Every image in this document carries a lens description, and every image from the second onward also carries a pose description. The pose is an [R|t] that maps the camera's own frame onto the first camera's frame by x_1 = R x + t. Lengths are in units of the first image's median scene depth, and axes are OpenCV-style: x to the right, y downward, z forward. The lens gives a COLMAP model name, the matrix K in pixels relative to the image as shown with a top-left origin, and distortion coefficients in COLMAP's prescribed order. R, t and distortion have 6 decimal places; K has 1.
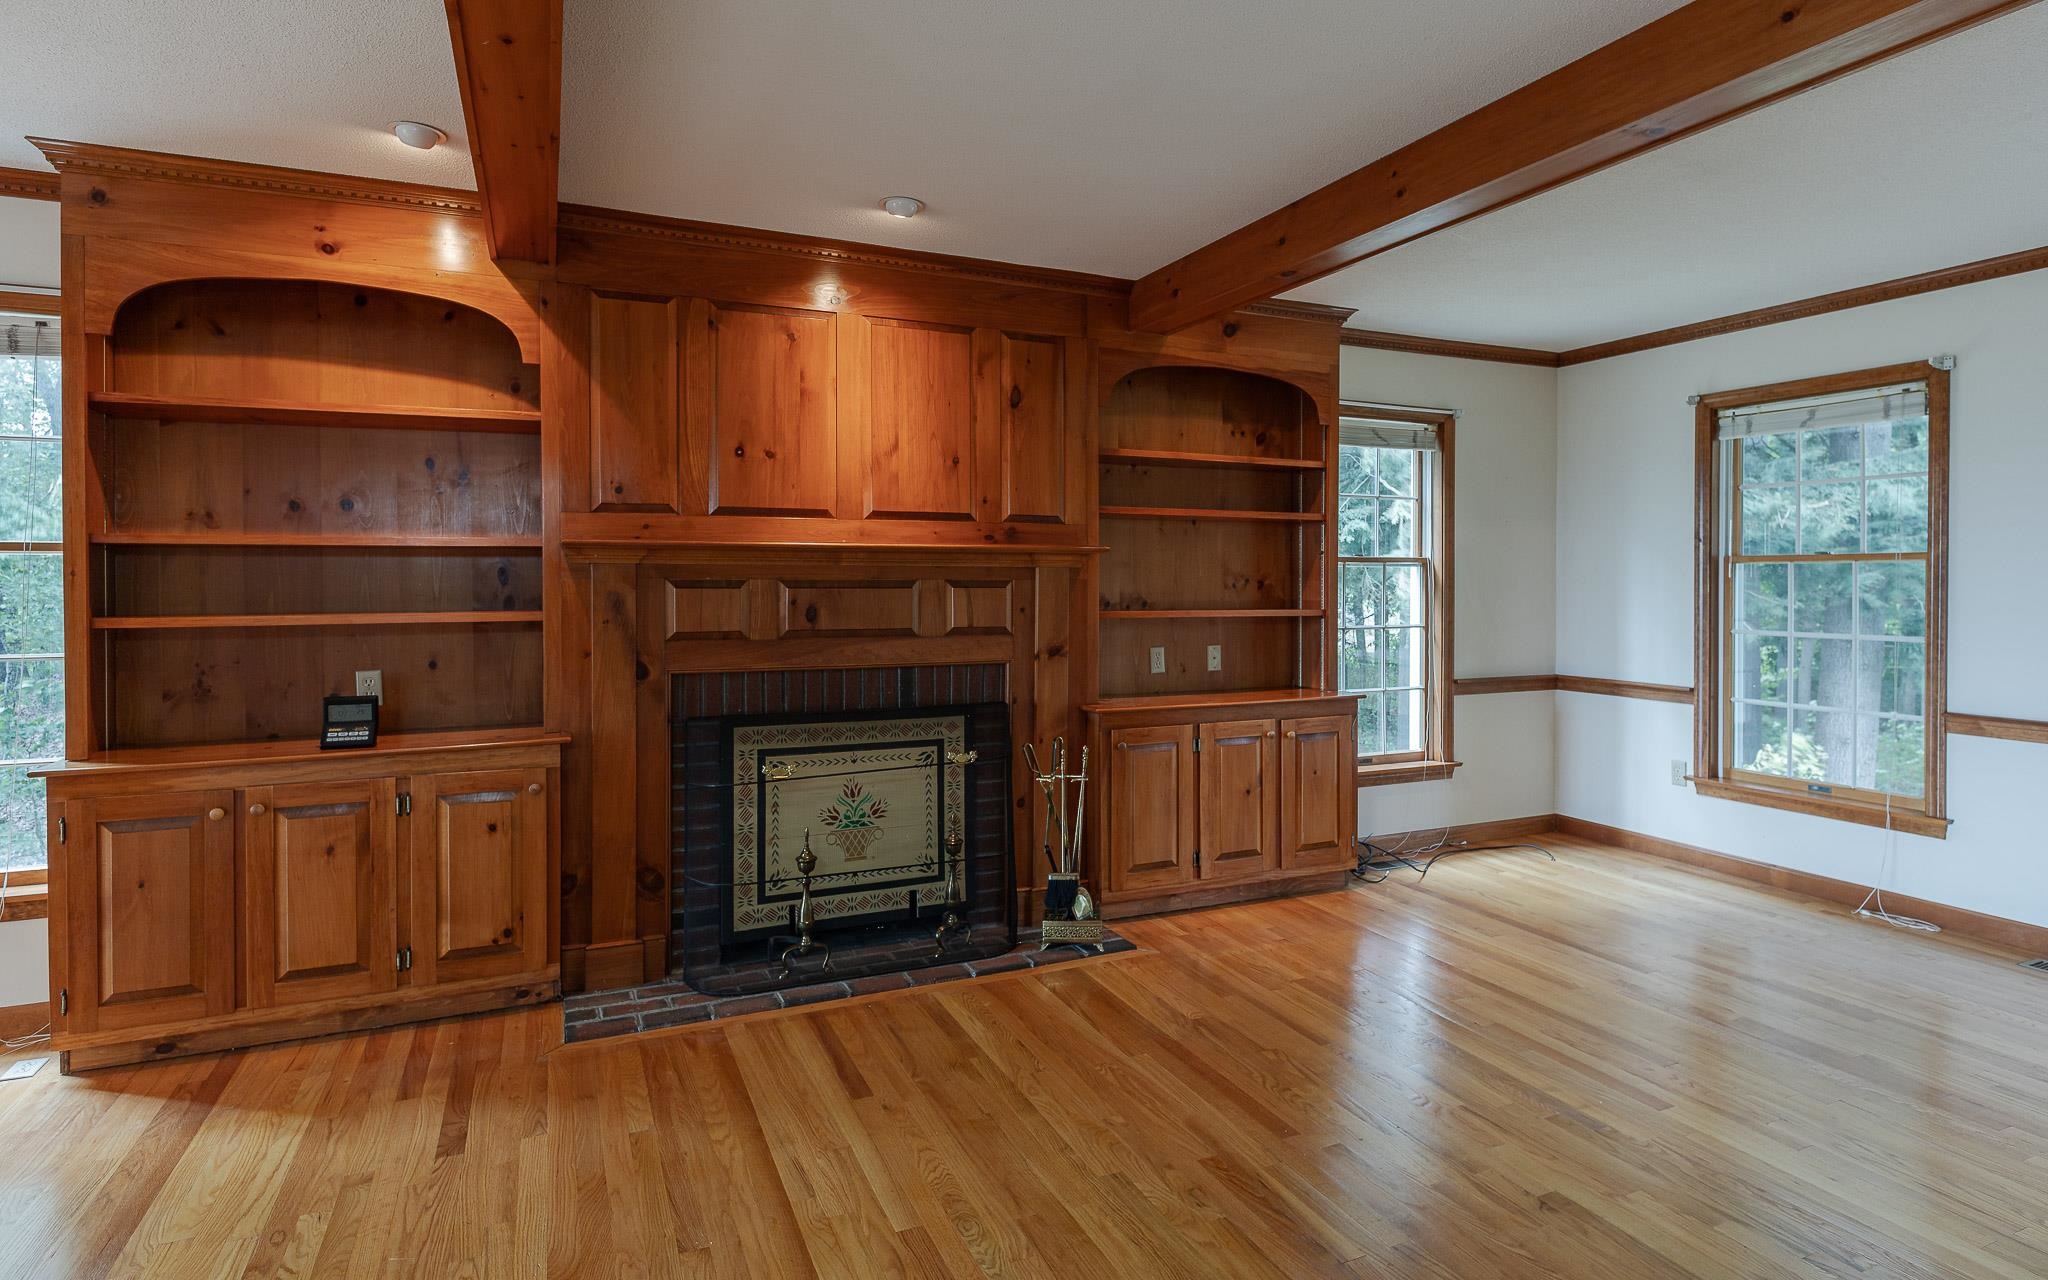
lens RADIAL K [[1087.2, 0, 1025.4], [0, 1087.2, 588.2], [0, 0, 1]] dist [-0.002216, -0.000568]
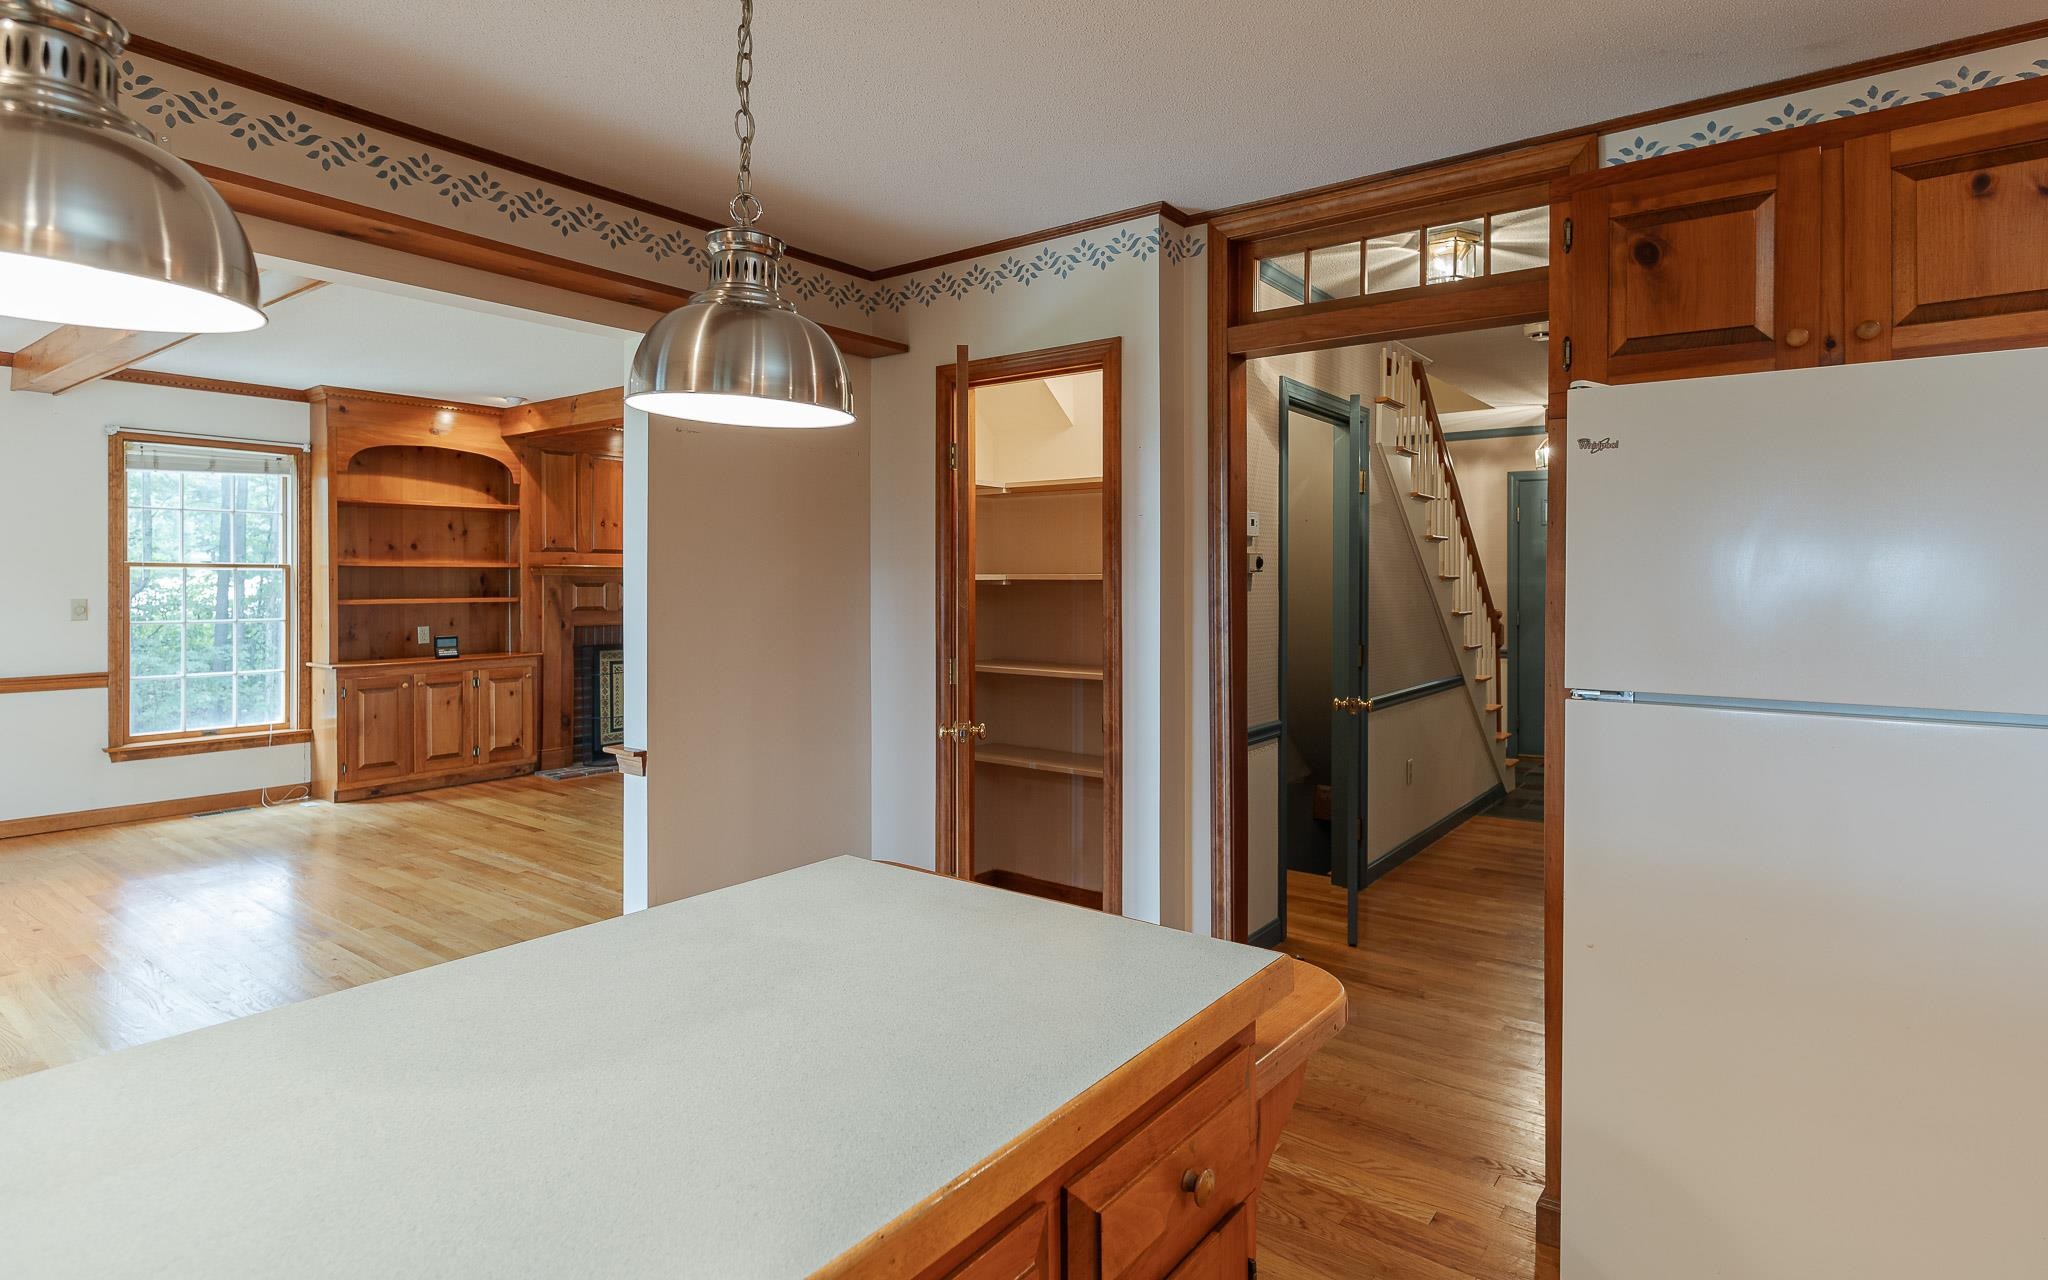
lens RADIAL K [[1091.8, 0, 962.1], [0, 1091.8, 586.1], [0, 0, 1]] dist [0.000446, 0.000164]
pose [[0.902364, -0.000857, 0.430973, -0.530853], [0.004735, 0.999957, -0.007926, 0.018593], [-0.430948, 0.009193, 0.902330, -1.222417]]
